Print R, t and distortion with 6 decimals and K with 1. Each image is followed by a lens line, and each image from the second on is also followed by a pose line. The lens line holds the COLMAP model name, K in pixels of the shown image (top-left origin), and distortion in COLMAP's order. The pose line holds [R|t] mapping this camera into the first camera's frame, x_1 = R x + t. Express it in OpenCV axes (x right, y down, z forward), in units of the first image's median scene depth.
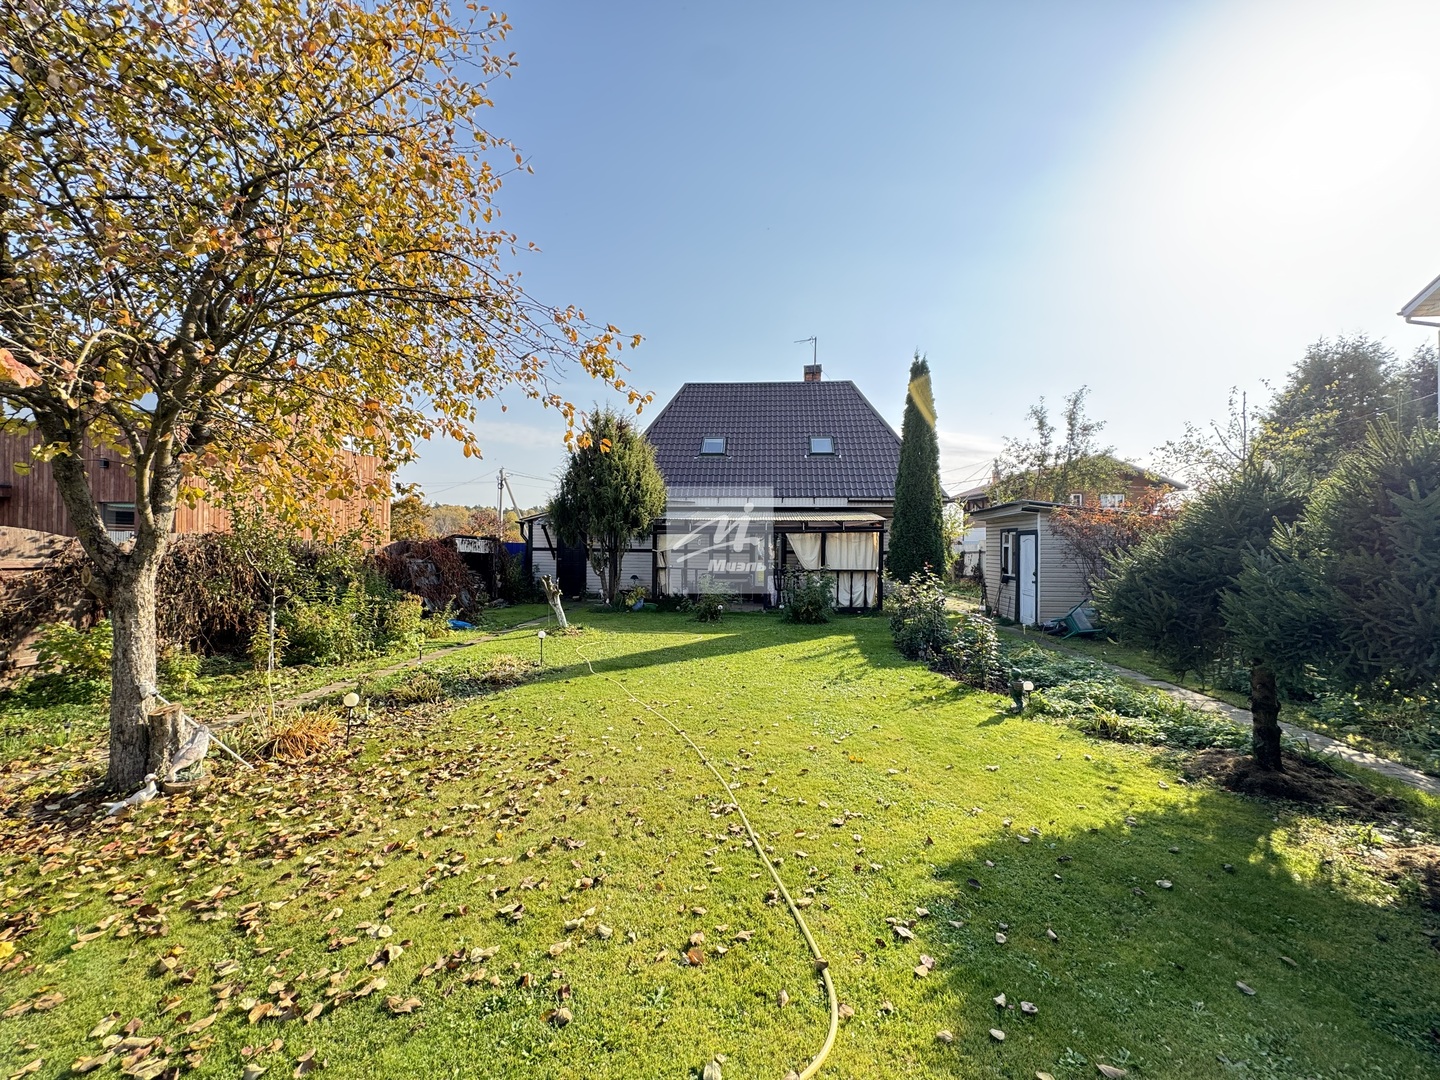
lens RADIAL K [[569.2, 0, 720.0], [0, 569.2, 540.0], [0, 0, 1]] dist [-0.001923, -0.000042]
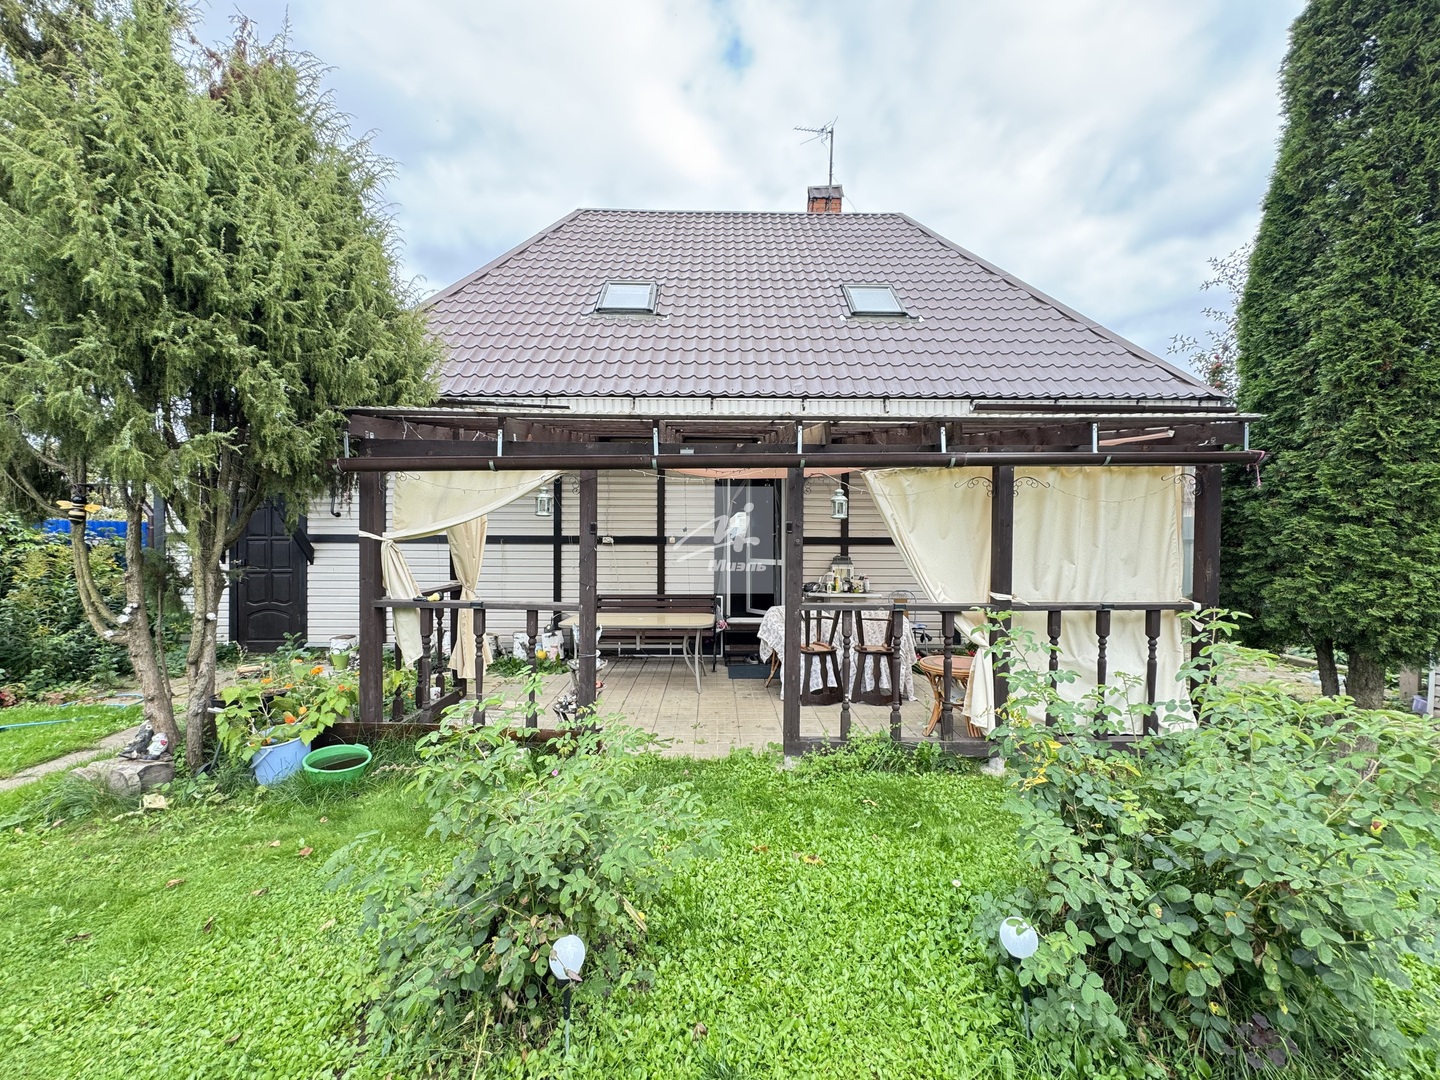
lens RADIAL K [[573.8, 0, 720.0], [0, 573.8, 540.0], [0, 0, 1]] dist [-0.000774, 0.000110]
pose [[0.995131, -0.005009, 0.098431, 0.019519], [0.003280, 0.999838, 0.017720, 0.015622], [-0.098503, -0.017311, 0.994986, 0.730916]]
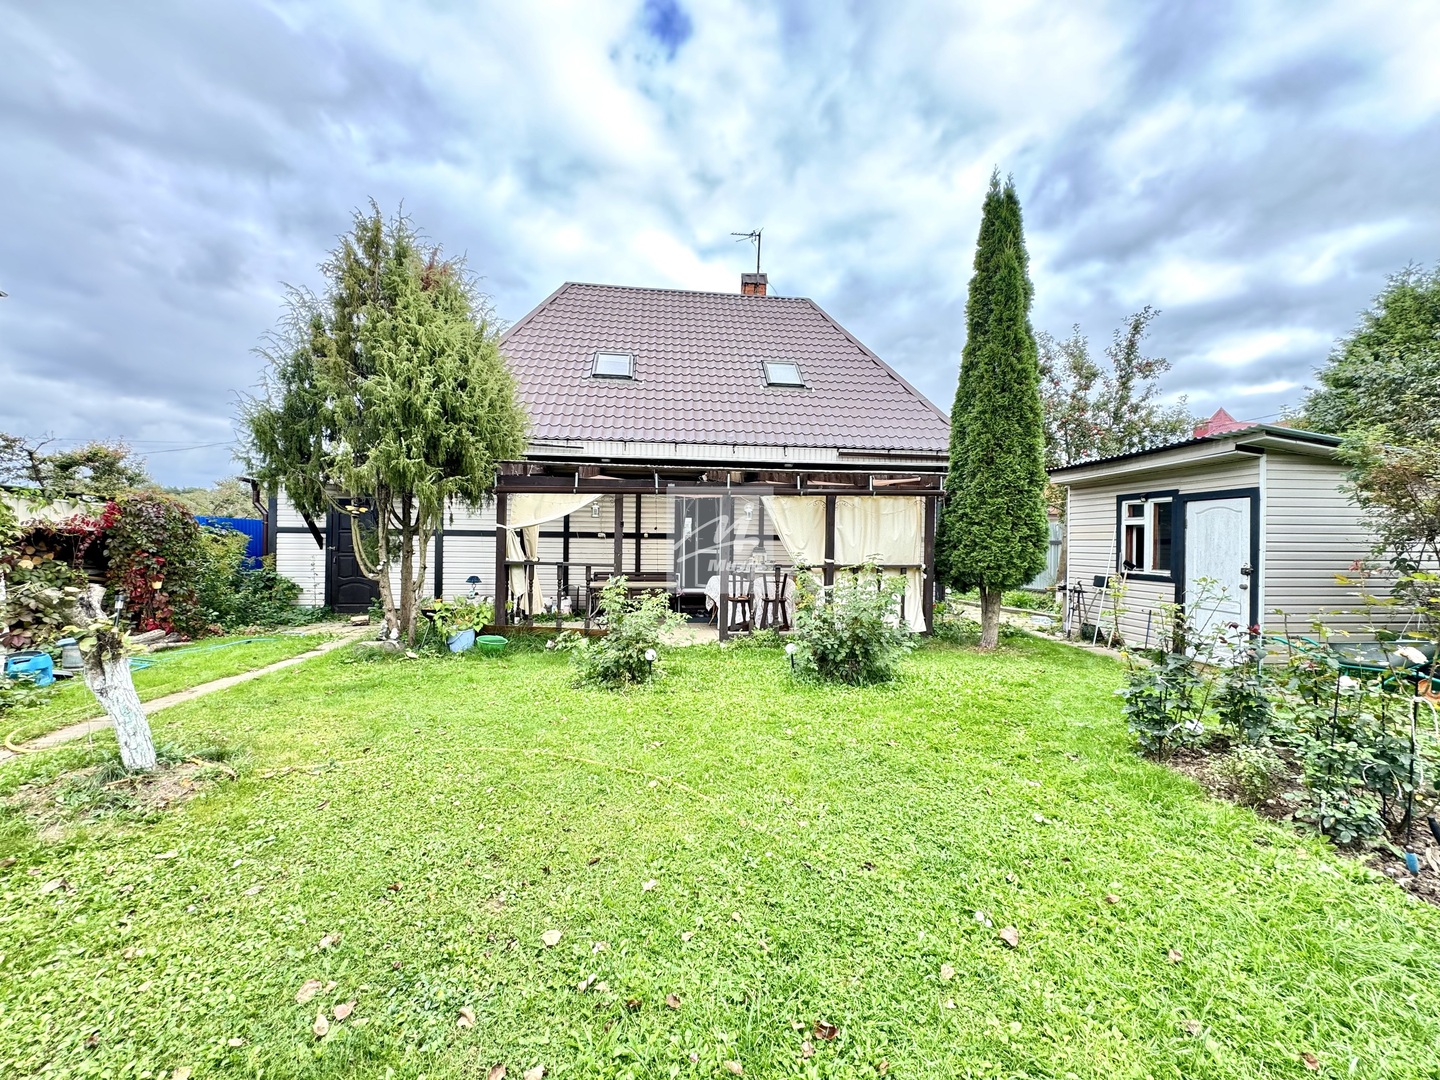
lens RADIAL K [[573.8, 0, 720.0], [0, 573.8, 540.0], [0, 0, 1]] dist [-0.000774, 0.000110]
pose [[0.979021, 0.004707, 0.203704, -0.031276], [-0.006134, 0.999961, 0.006373, 0.025213], [-0.203666, -0.007488, 0.979012, 0.482714]]
